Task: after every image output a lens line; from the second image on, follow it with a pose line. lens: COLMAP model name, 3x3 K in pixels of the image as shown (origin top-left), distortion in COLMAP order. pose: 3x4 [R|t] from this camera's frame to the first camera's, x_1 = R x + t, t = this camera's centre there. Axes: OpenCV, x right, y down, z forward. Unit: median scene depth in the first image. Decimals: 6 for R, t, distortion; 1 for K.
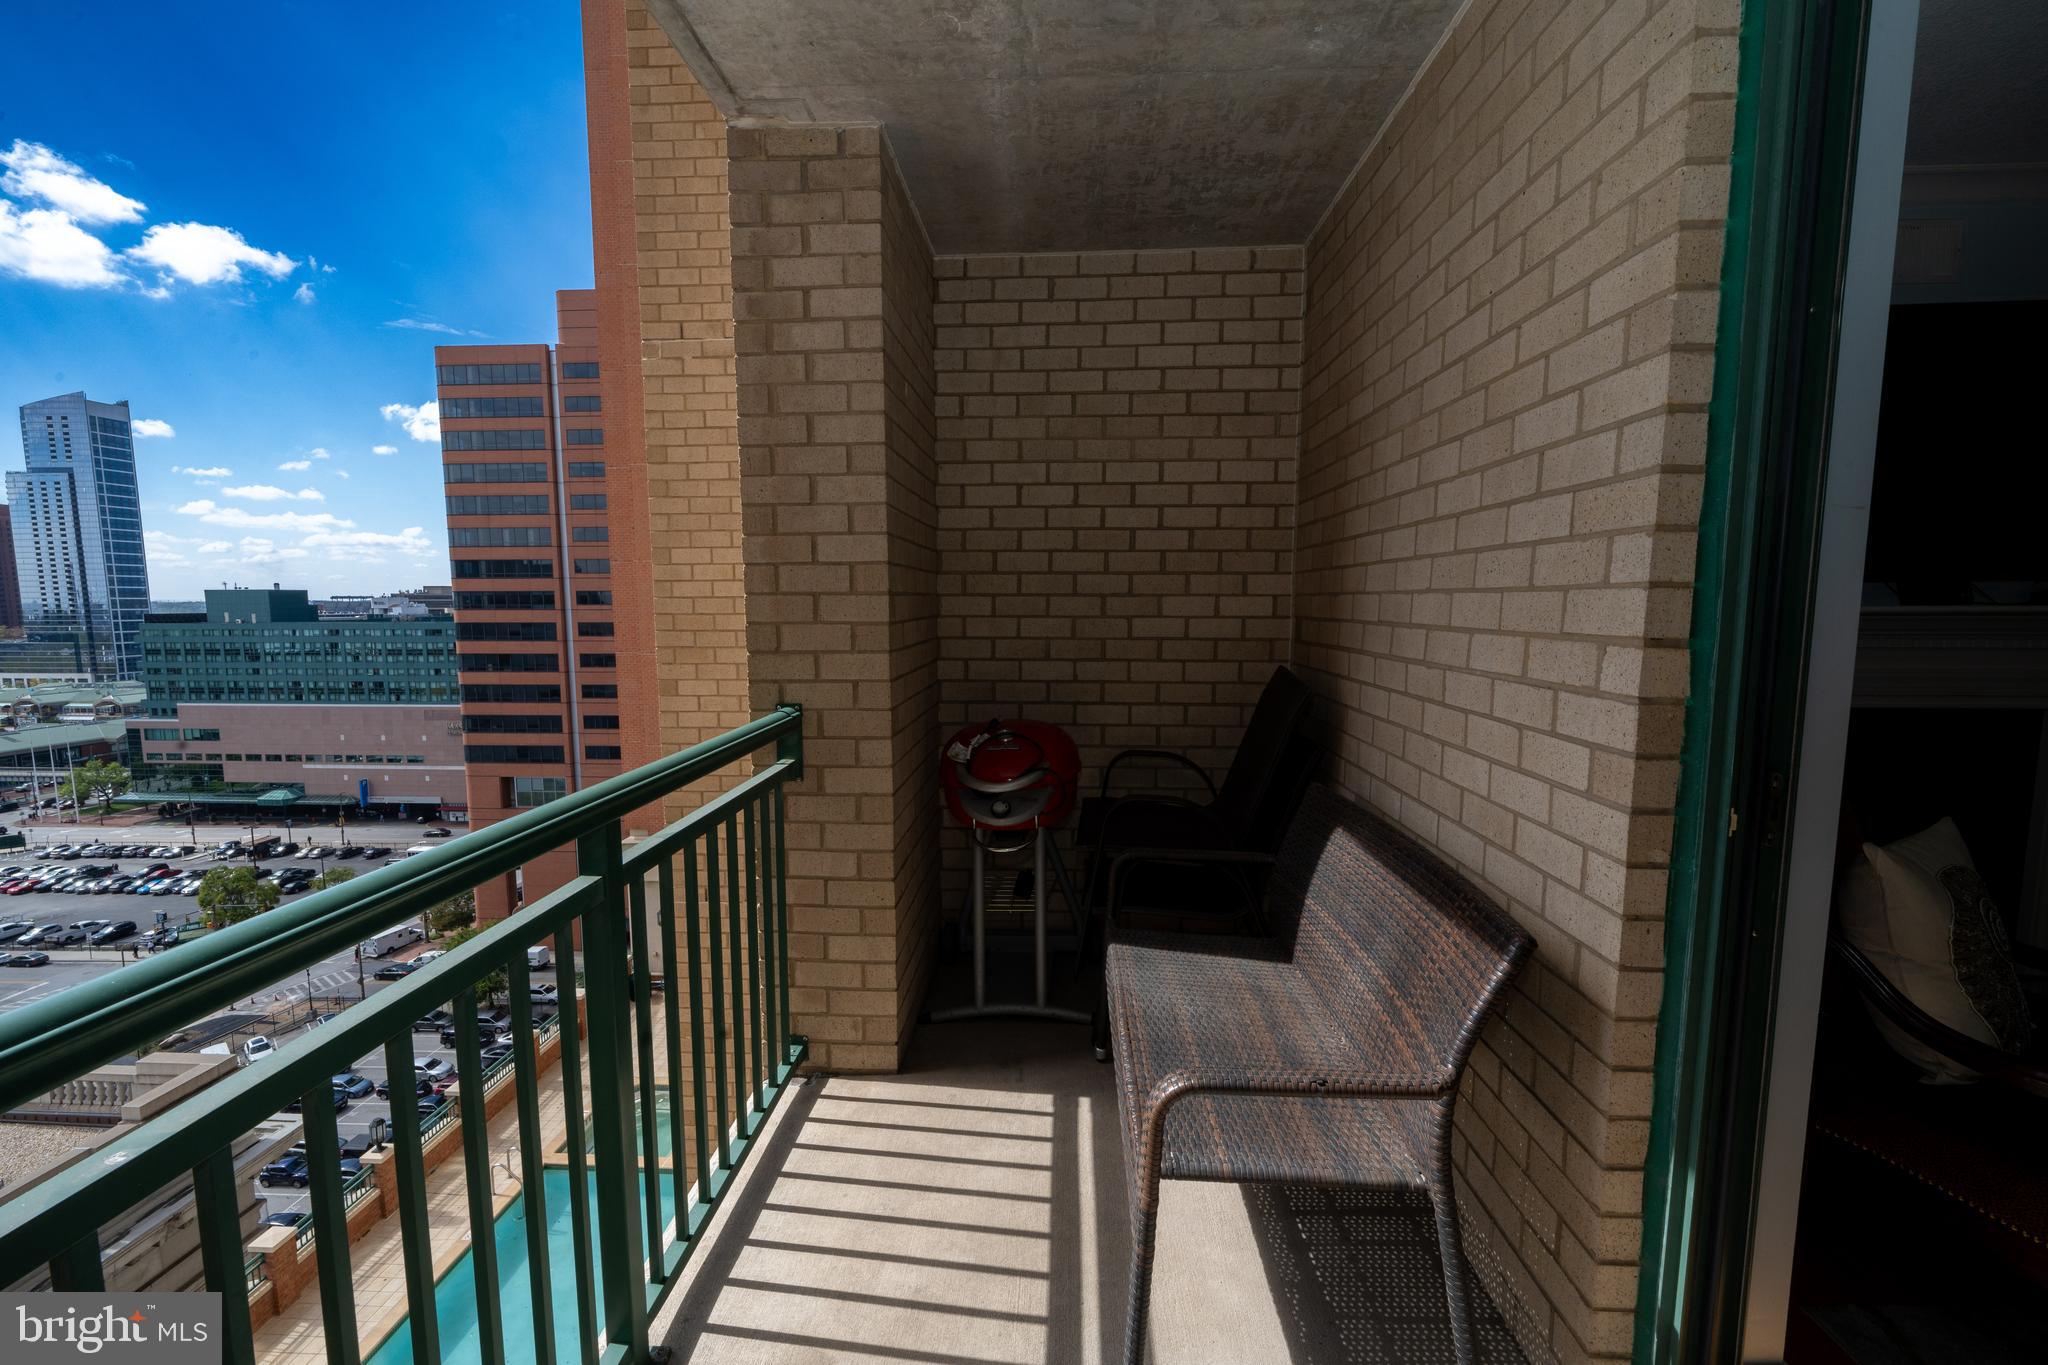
lens RADIAL K [[831.8, 0, 1024.0], [0, 831.8, 682.5], [0, 0, 1]] dist [0.002122, -0.000128]
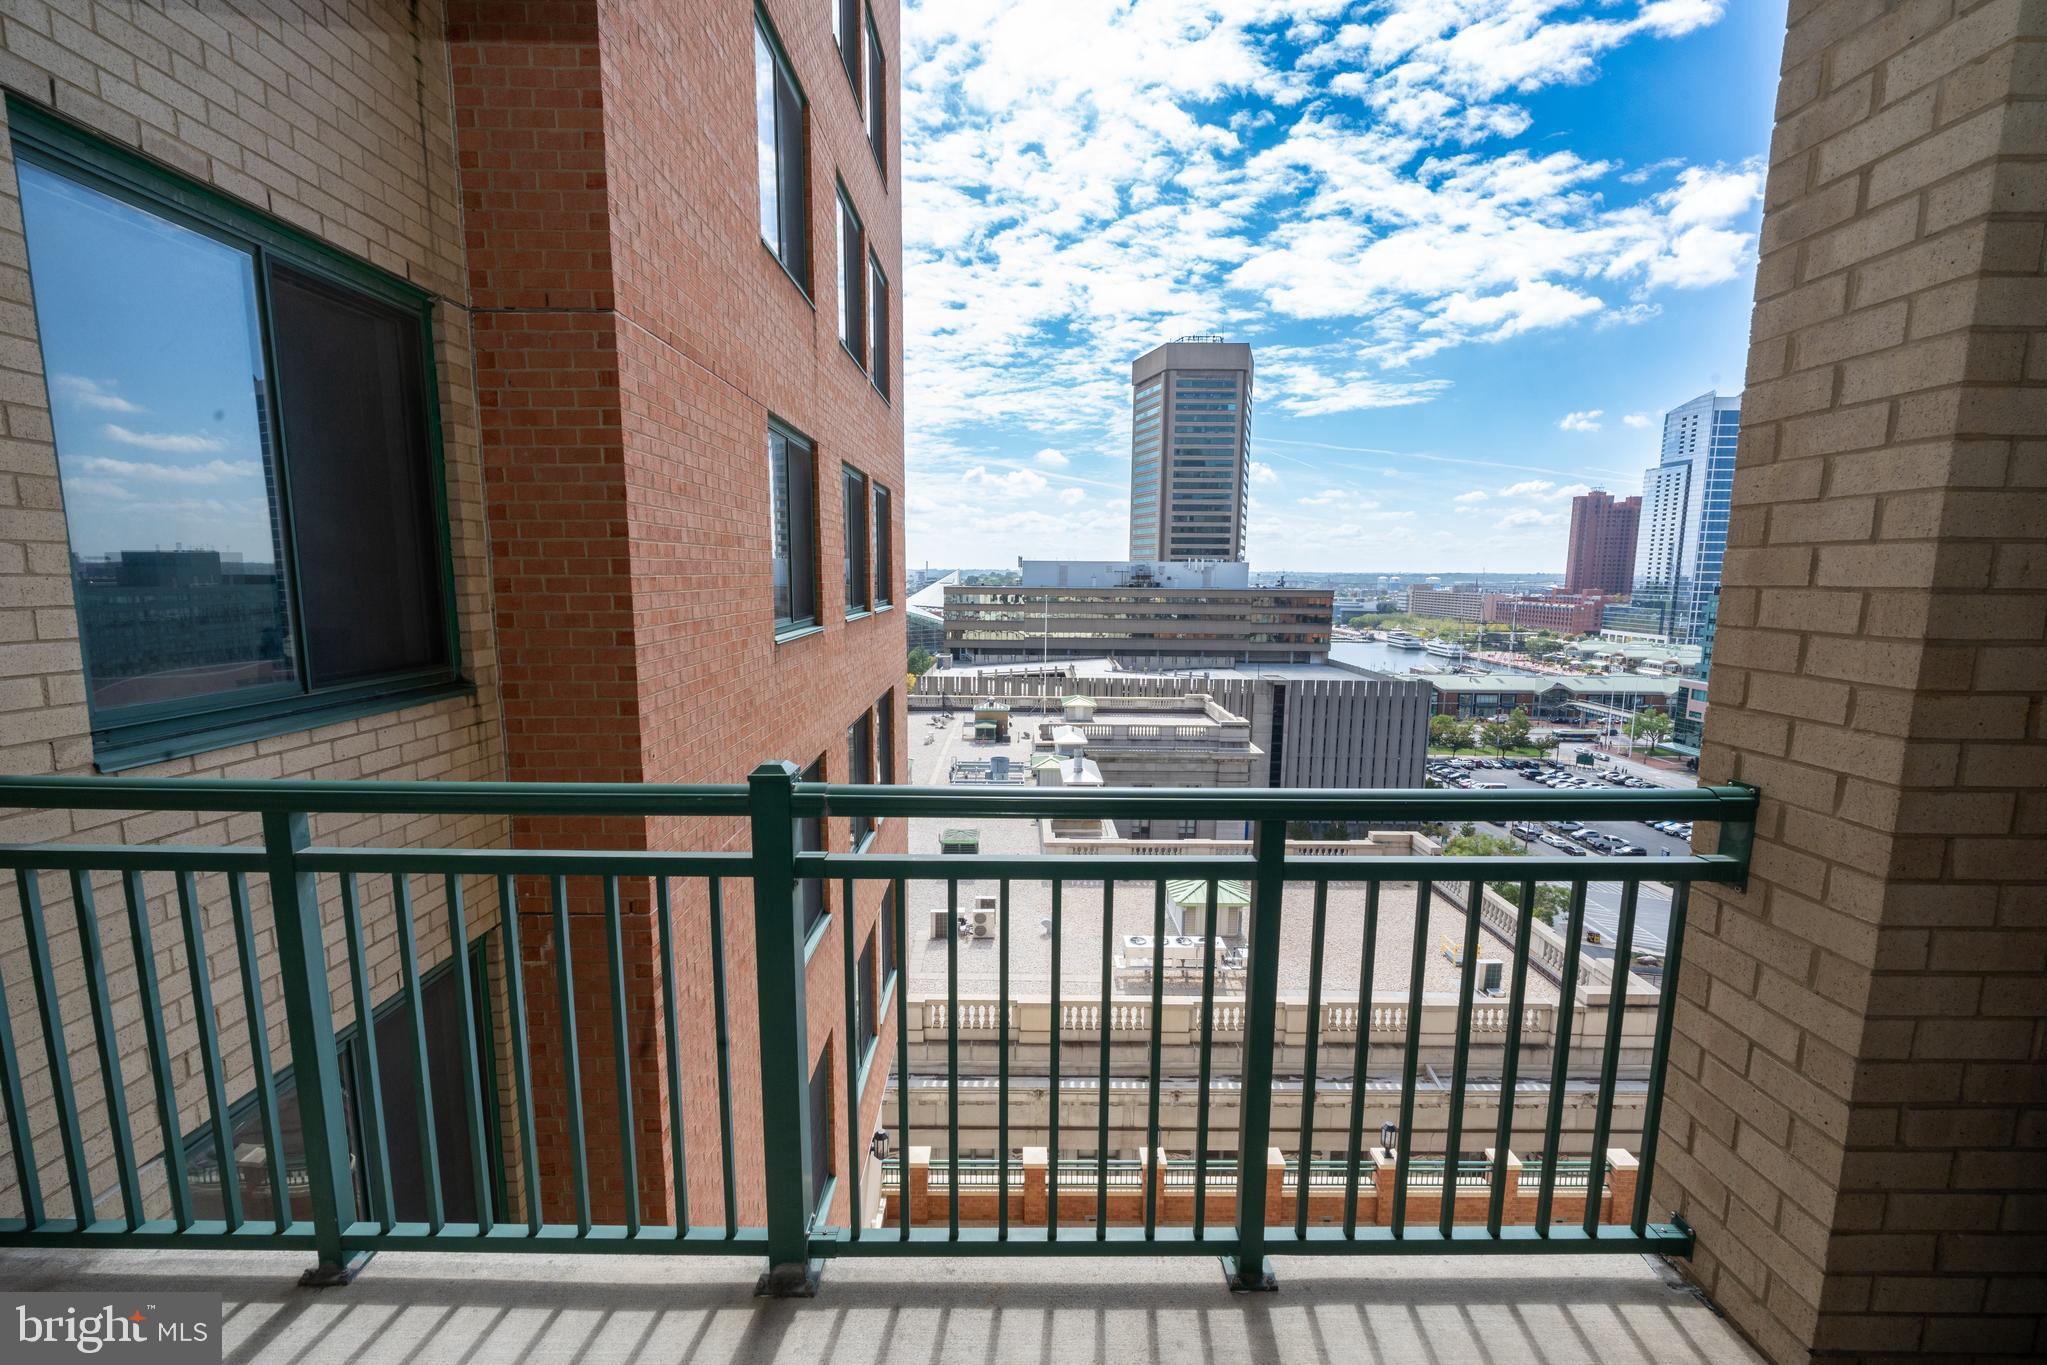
lens RADIAL K [[828.3, 0, 996.2], [0, 828.3, 690.3], [0, 0, 1]] dist [-0.009963, -0.000396]
pose [[0.041610, 0.145586, -0.988470, 0.382636], [-0.104078, 0.984576, 0.140631, -0.085877], [0.993698, 0.097027, 0.056120, 0.315115]]
